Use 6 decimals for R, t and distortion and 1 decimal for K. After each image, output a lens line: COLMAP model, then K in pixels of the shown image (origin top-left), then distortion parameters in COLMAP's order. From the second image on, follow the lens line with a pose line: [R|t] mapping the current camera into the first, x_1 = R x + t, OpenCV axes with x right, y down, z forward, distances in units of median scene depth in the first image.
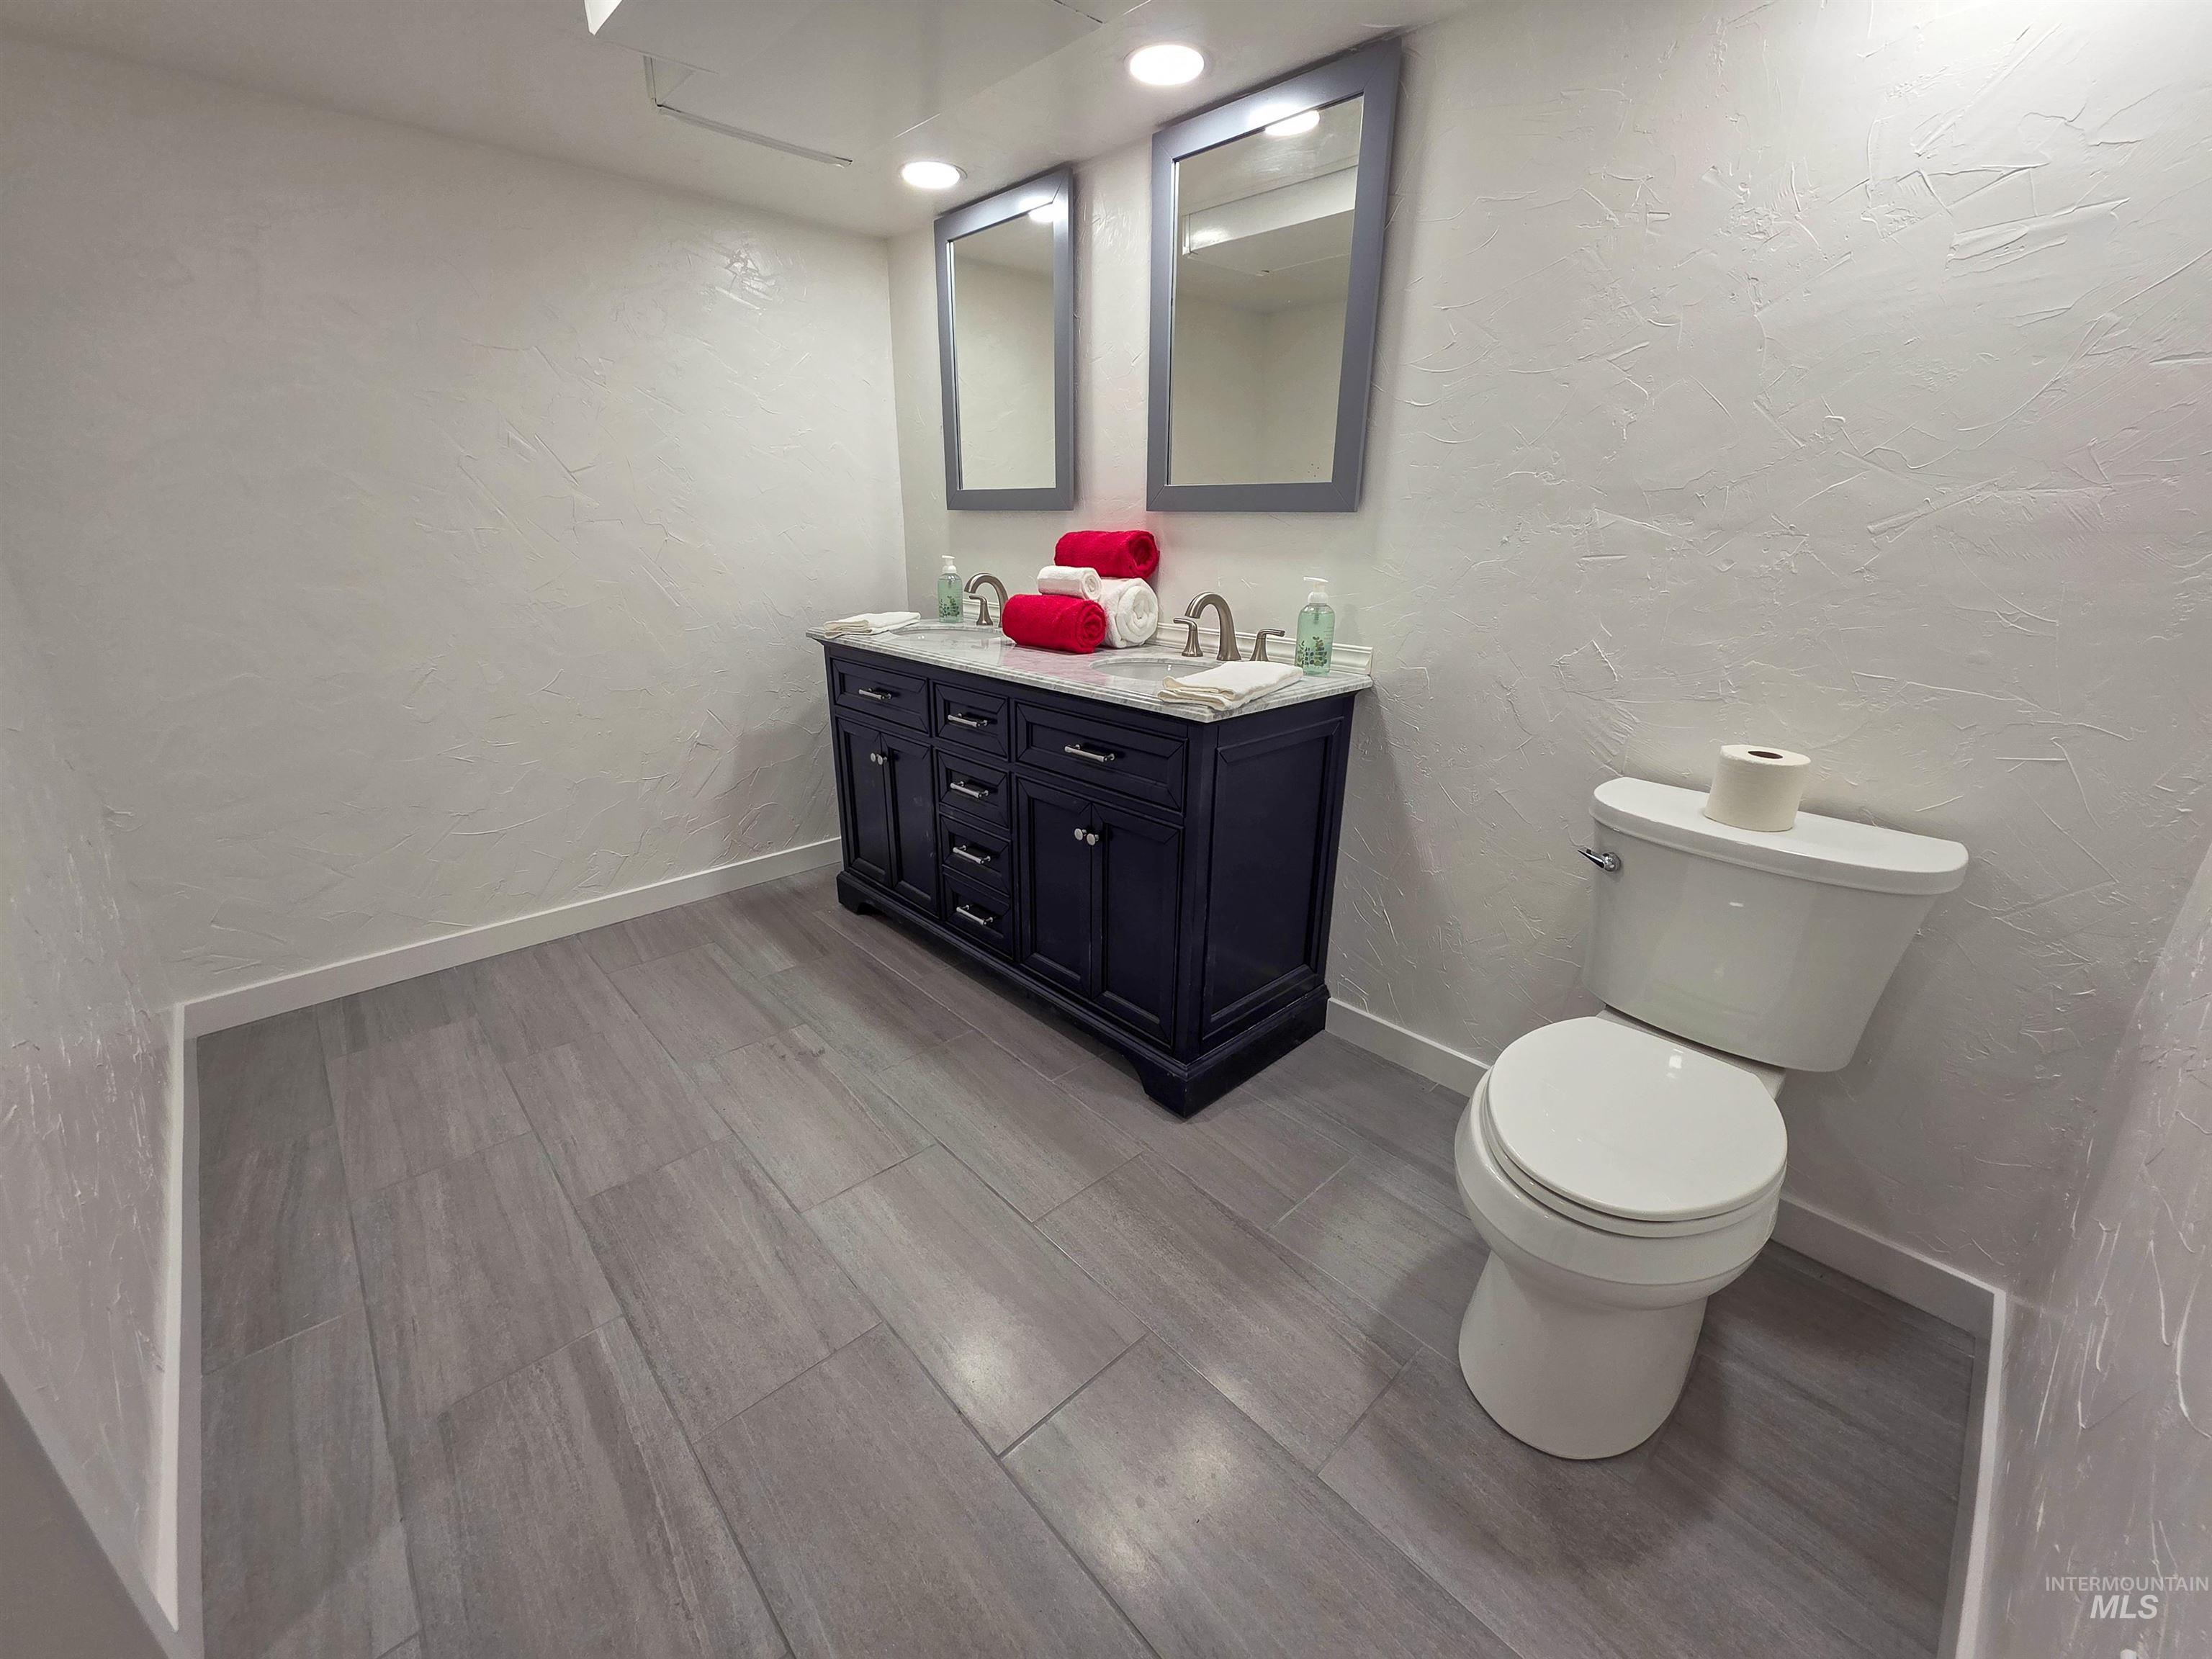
lens RADIAL K [[903.7, 0, 1095.8], [0, 903.7, 829.9], [0, 0, 1]] dist [0.003291, 0.000092]
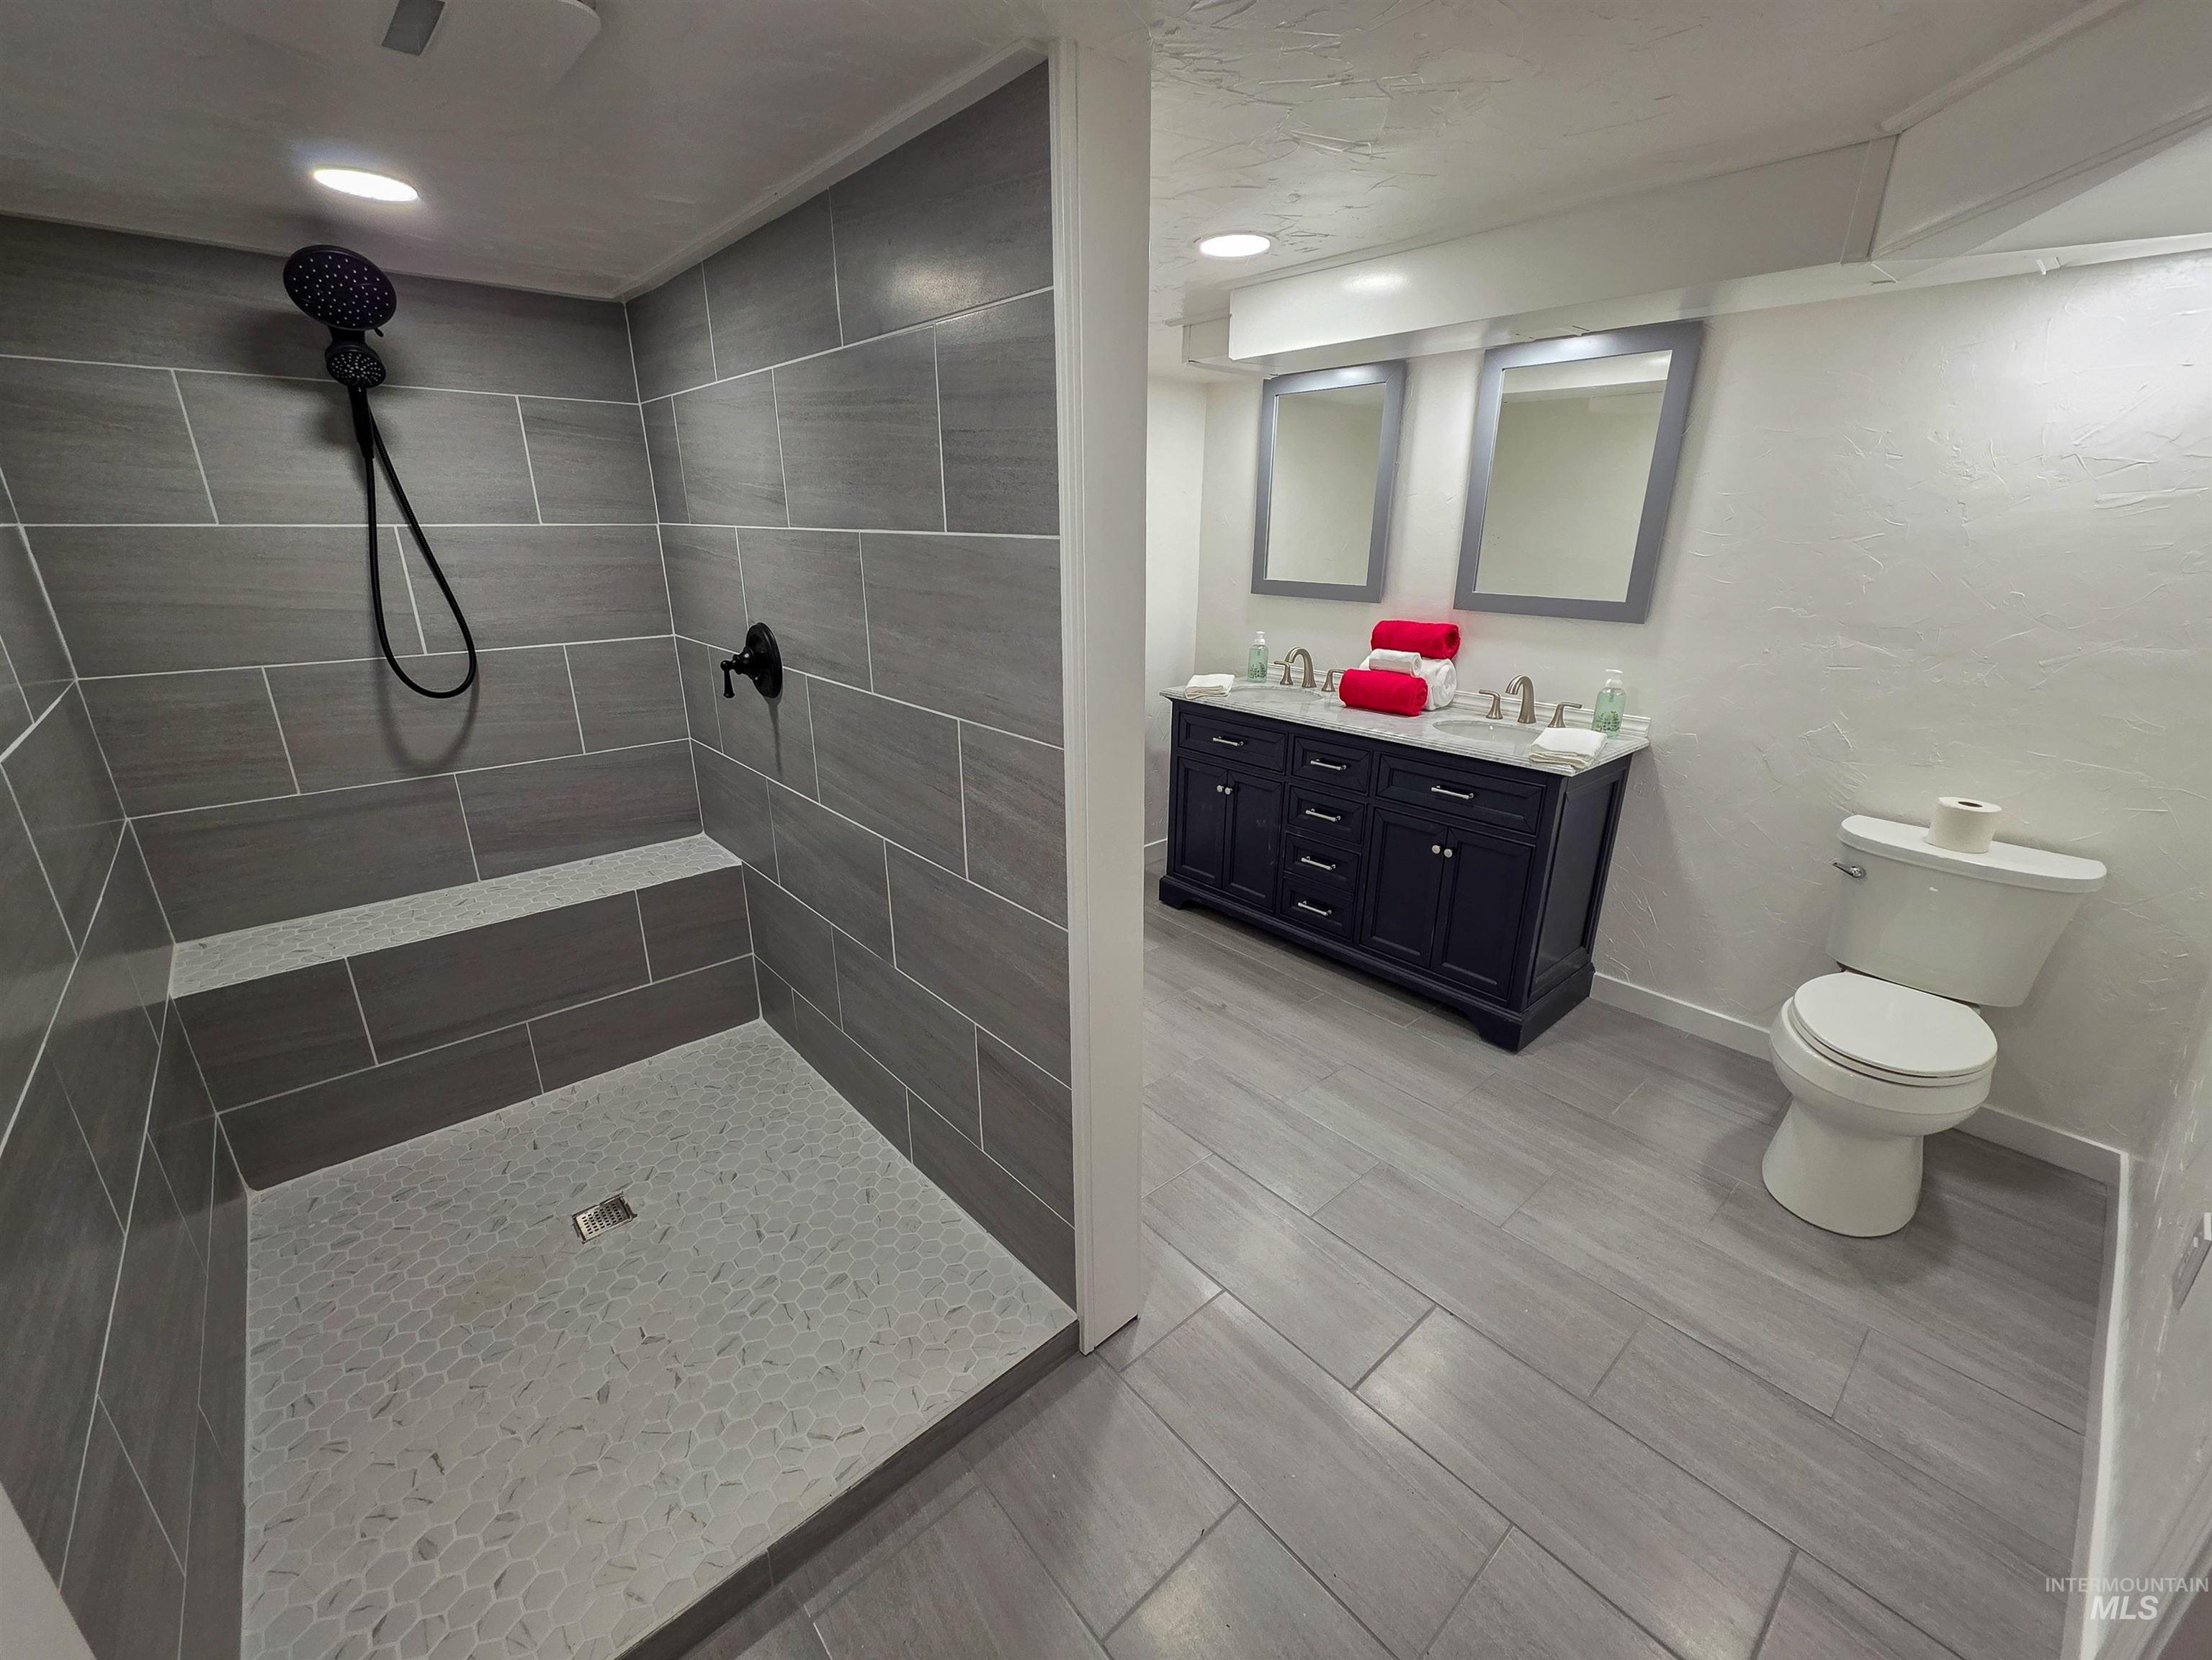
lens RADIAL K [[903.8, 0, 1115.2], [0, 903.8, 832.2], [0, 0, 1]] dist [0.003291, 0.000092]
pose [[0.999515, 0.010038, -0.029475, -0.496511], [-0.010356, 0.999890, -0.010647, -0.001450], [0.029365, 0.010947, 0.999509, -0.439364]]
